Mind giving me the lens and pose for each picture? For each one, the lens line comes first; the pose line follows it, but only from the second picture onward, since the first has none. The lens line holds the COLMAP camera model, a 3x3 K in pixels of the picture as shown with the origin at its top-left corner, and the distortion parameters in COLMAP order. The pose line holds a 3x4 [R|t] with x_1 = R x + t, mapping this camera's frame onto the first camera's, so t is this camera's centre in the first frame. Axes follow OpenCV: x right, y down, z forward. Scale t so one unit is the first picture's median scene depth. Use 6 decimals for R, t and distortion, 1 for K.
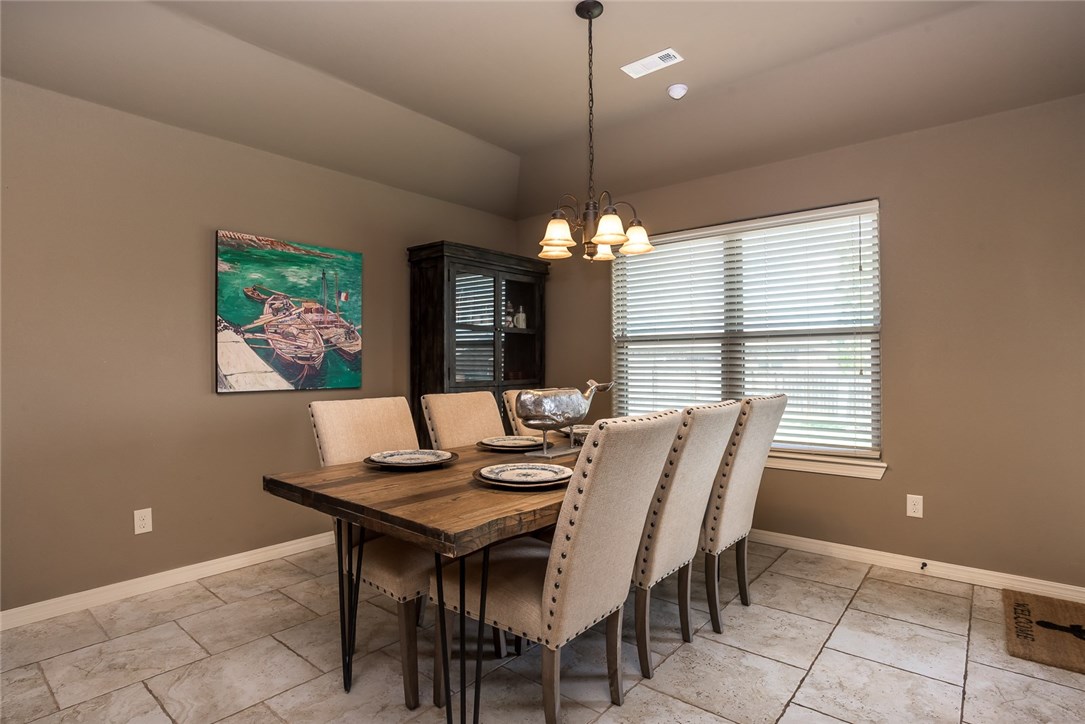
lens RADIAL K [[568.7, 0, 546.0], [0, 568.7, 366.2], [0, 0, 1]] dist [-0.064955, 0.034566]
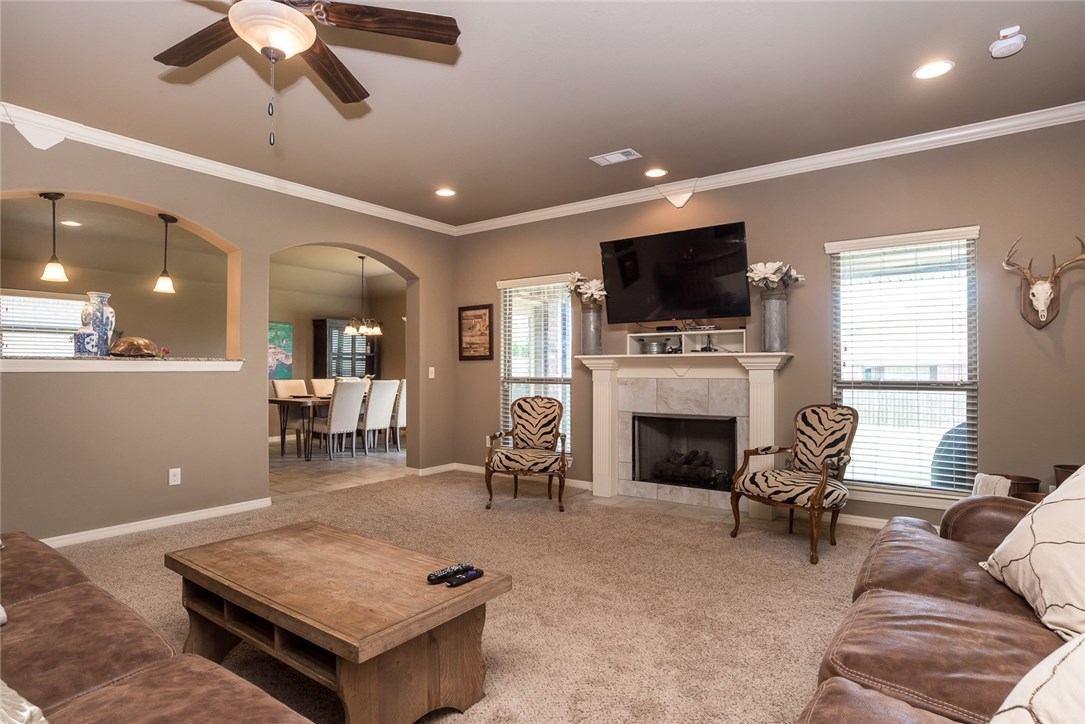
lens RADIAL K [[568.7, 0, 546.0], [0, 568.7, 366.2], [0, 0, 1]] dist [-0.064955, 0.034566]
pose [[0.997894, 0.000145, 0.064872, 0.671760], [0.000319, 0.999974, -0.007142, 0.005682], [-0.064871, 0.007147, 0.997868, -1.647472]]
